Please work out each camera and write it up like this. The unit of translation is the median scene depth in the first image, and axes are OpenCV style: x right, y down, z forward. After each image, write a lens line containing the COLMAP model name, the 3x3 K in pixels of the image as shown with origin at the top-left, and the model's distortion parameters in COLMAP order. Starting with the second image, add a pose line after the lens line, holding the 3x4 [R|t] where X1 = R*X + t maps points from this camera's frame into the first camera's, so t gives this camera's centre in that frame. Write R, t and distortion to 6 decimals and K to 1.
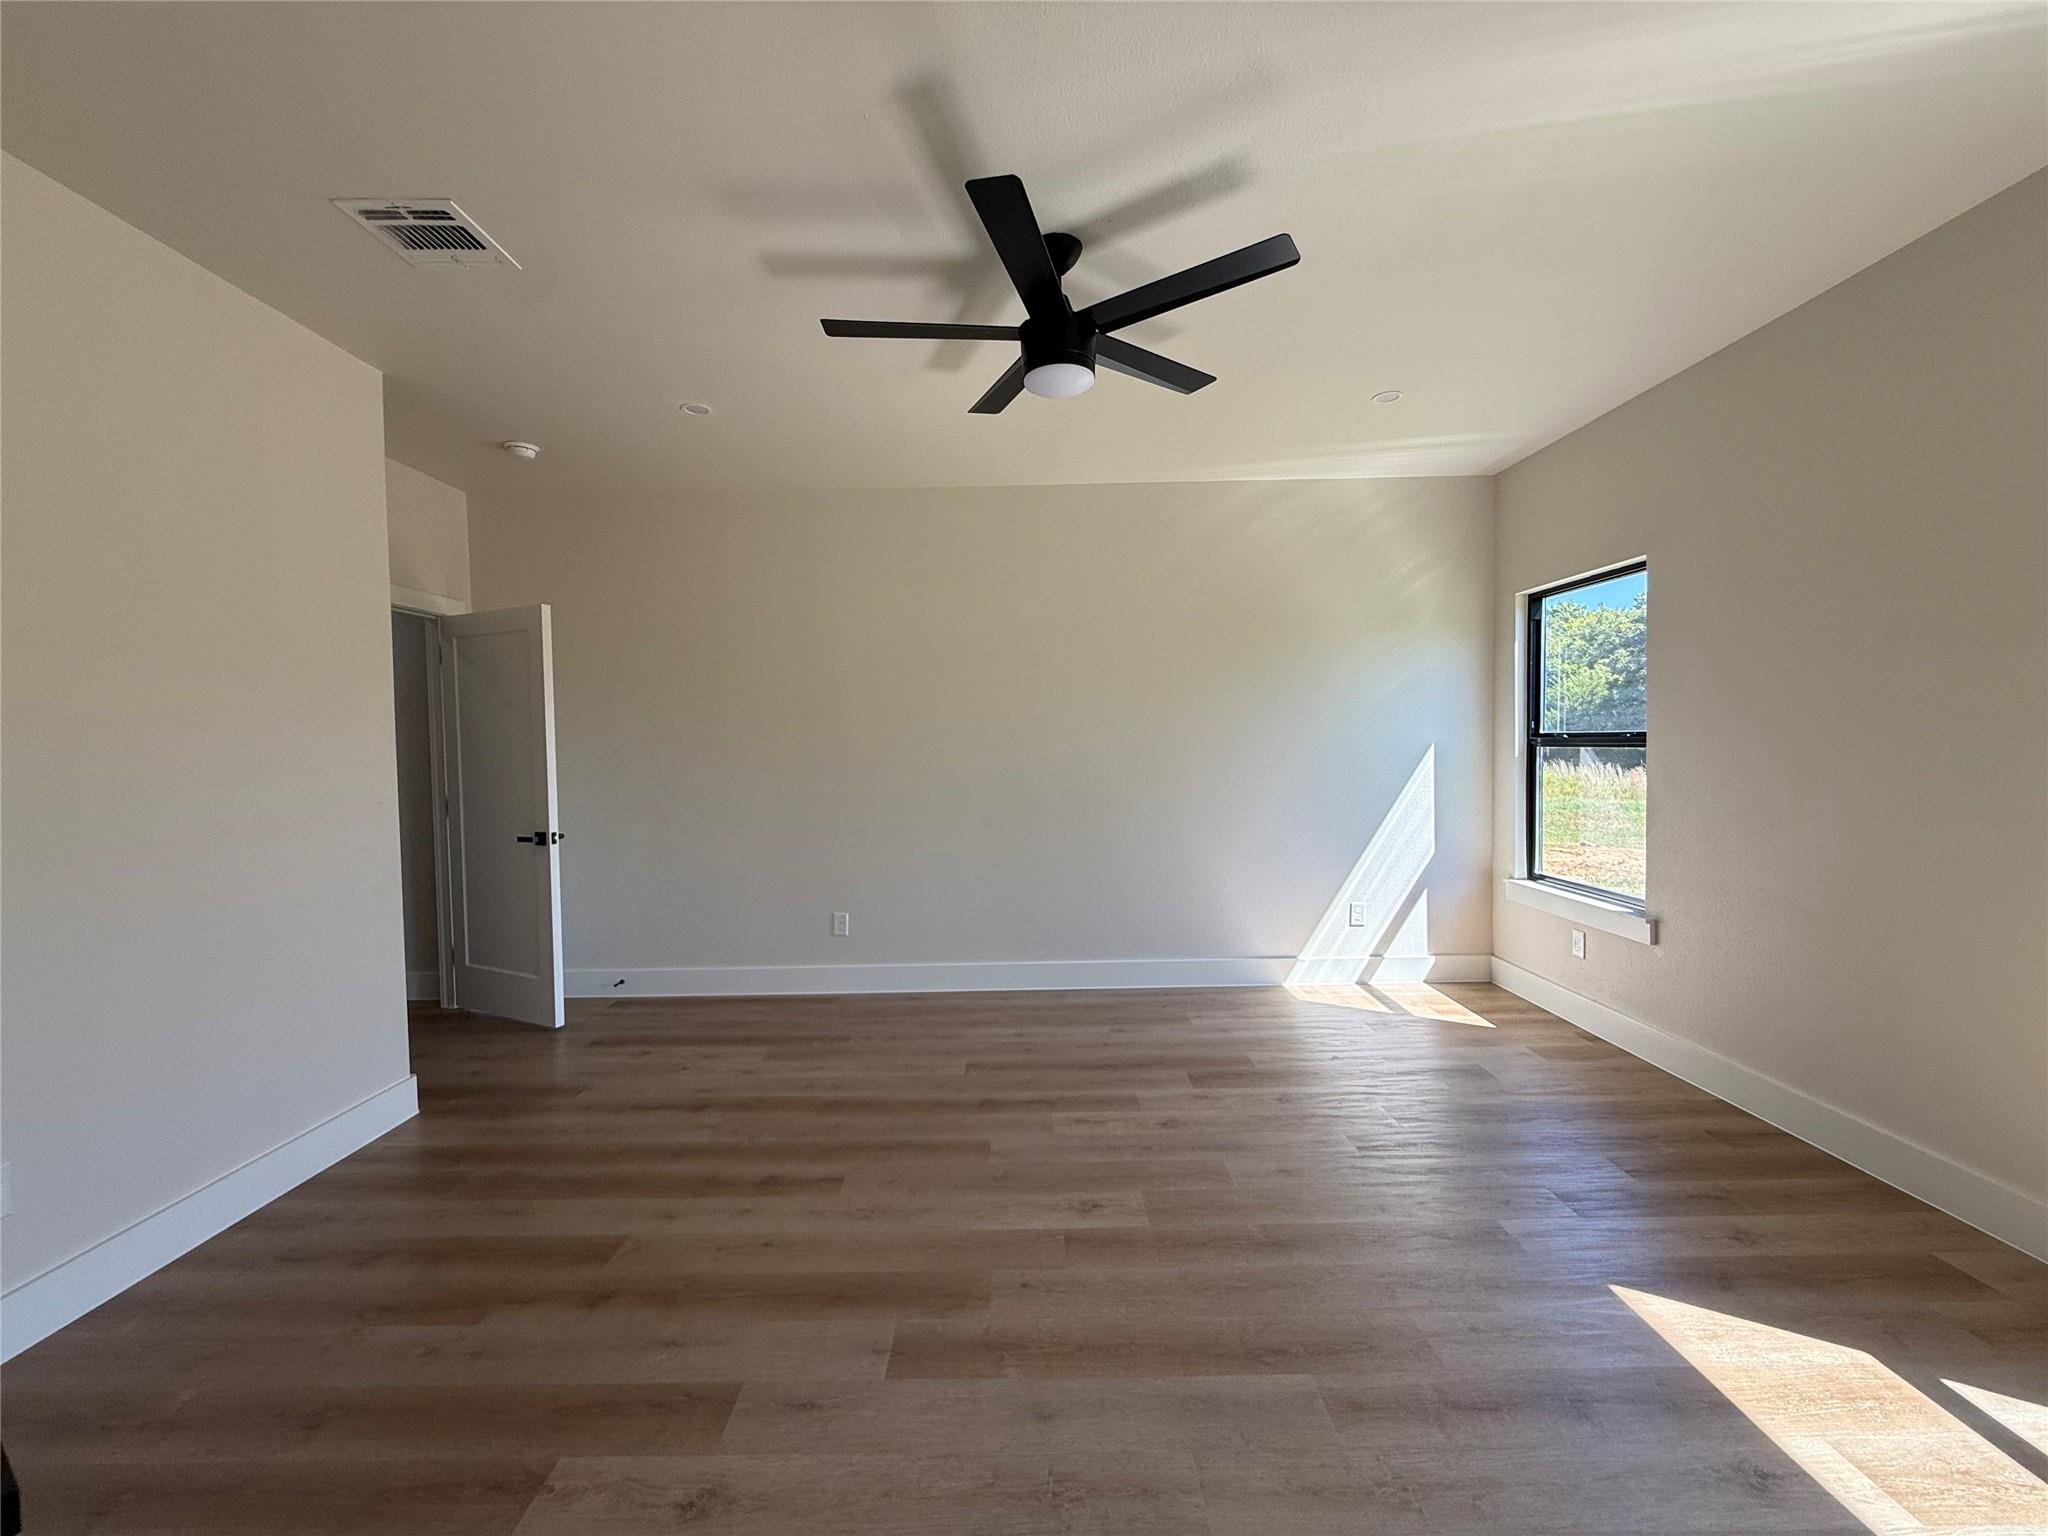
lens RADIAL K [[817.2, 0, 1019.1], [0, 817.2, 767.4], [0, 0, 1]] dist [0.001675, 0.000180]
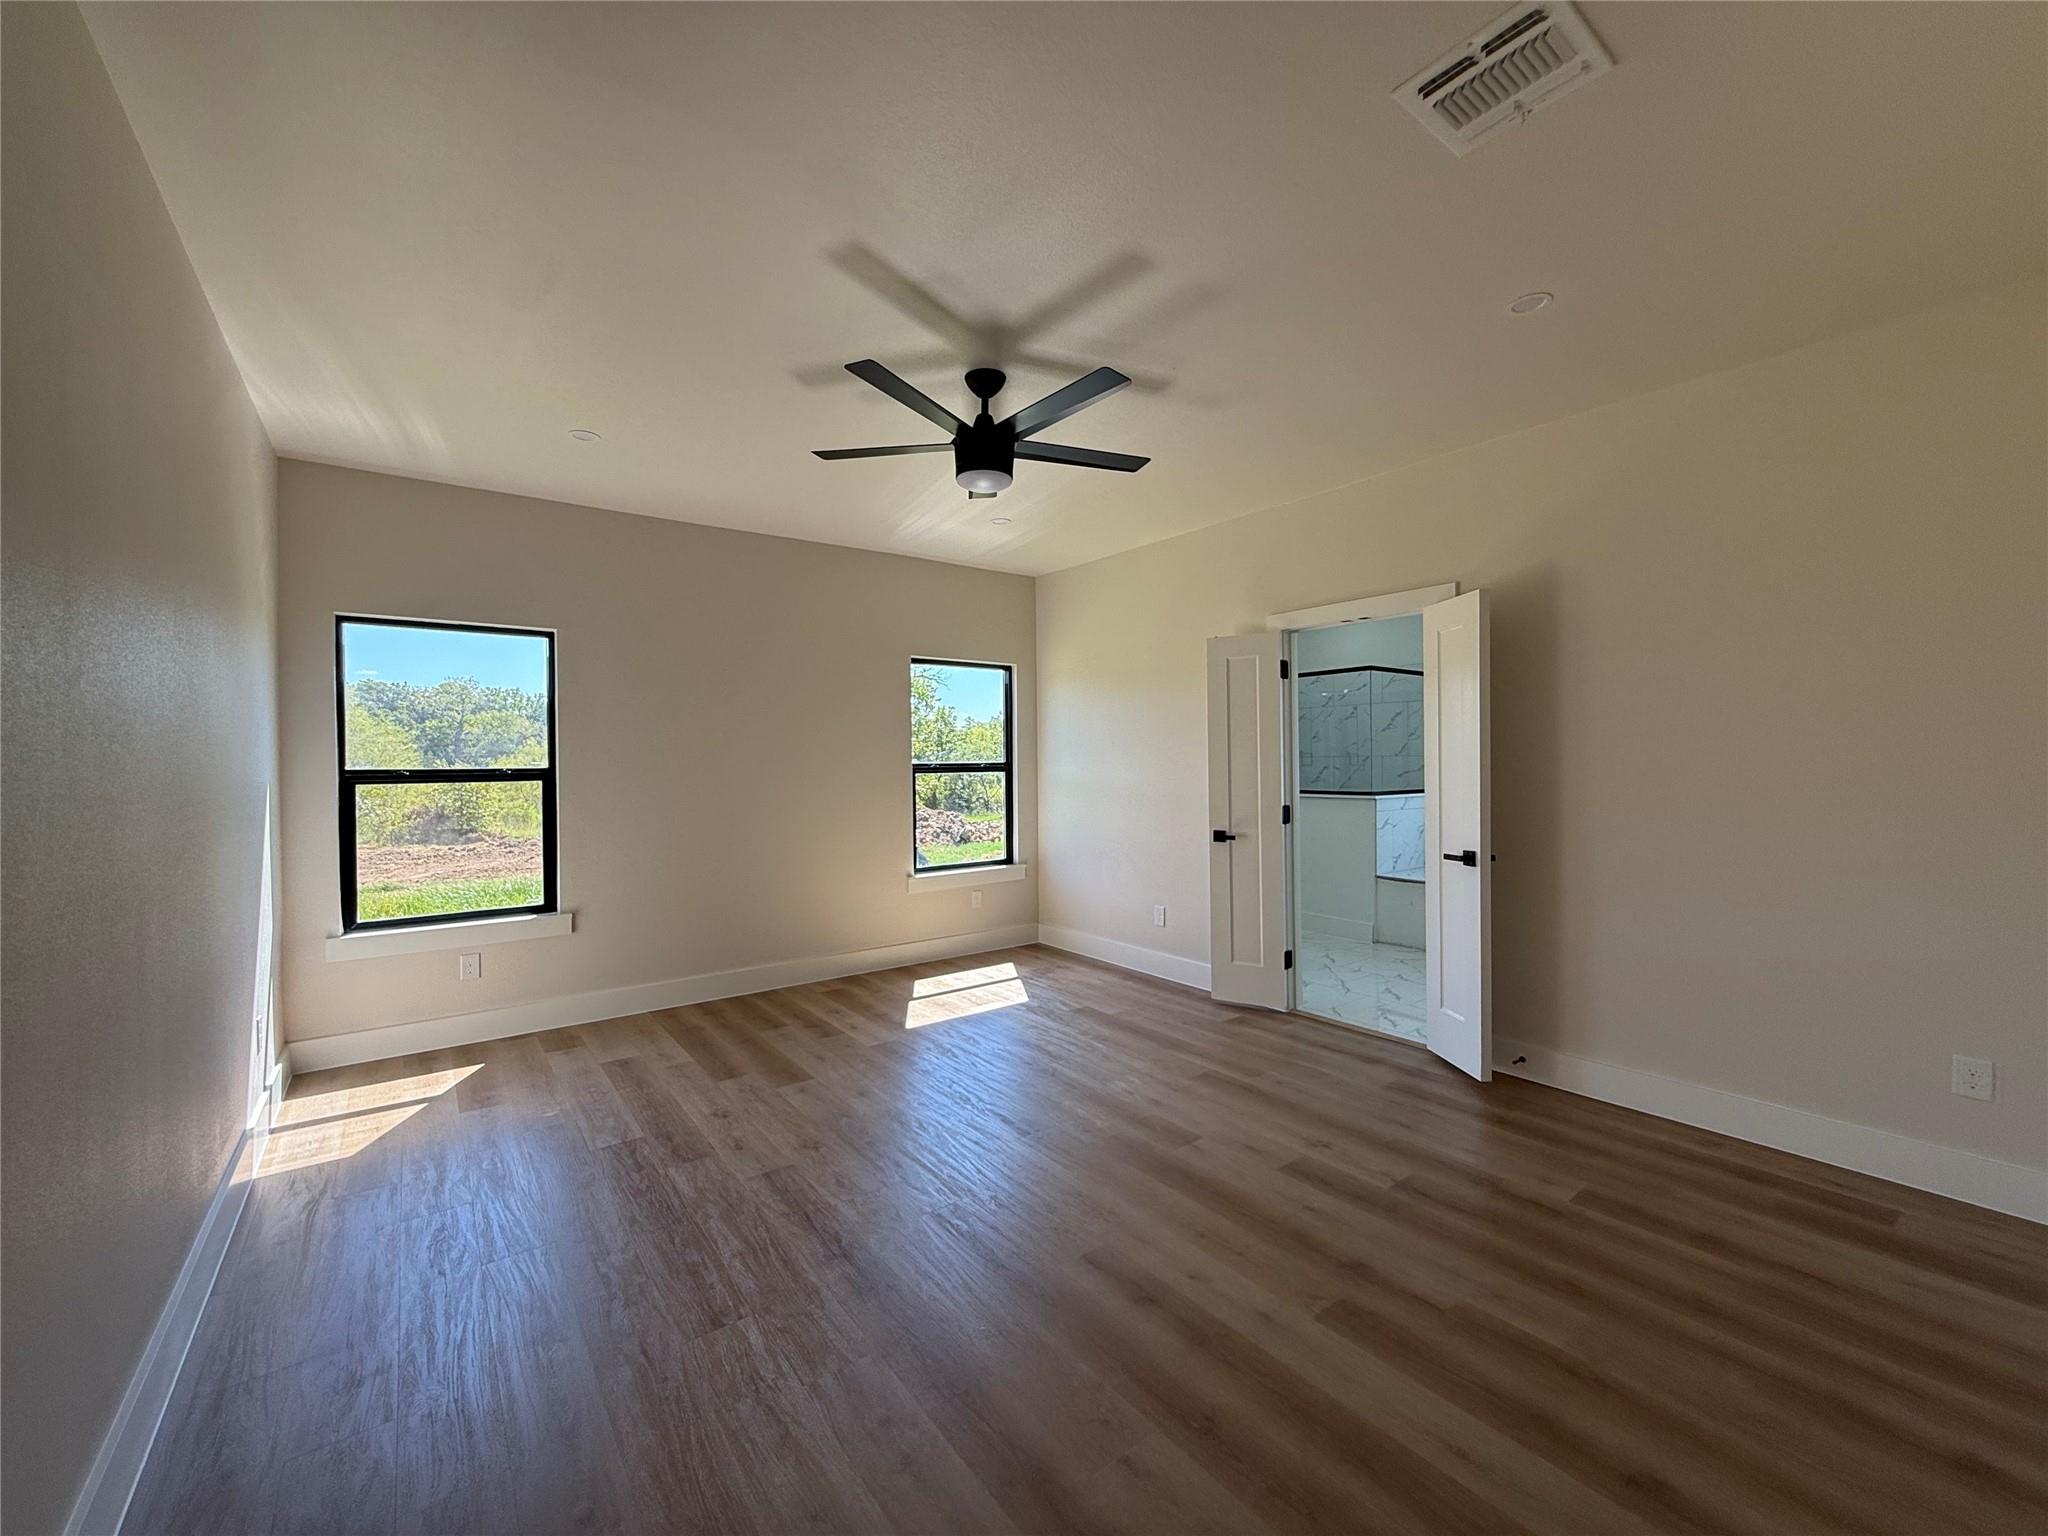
lens RADIAL K [[817.2, 0, 1019.1], [0, 817.2, 767.4], [0, 0, 1]] dist [0.001675, 0.000180]
pose [[-0.596757, 0.016760, 0.802247, -0.934771], [0.045282, 0.998892, 0.012815, -0.038760], [-0.801144, 0.043975, -0.596854, 1.635587]]
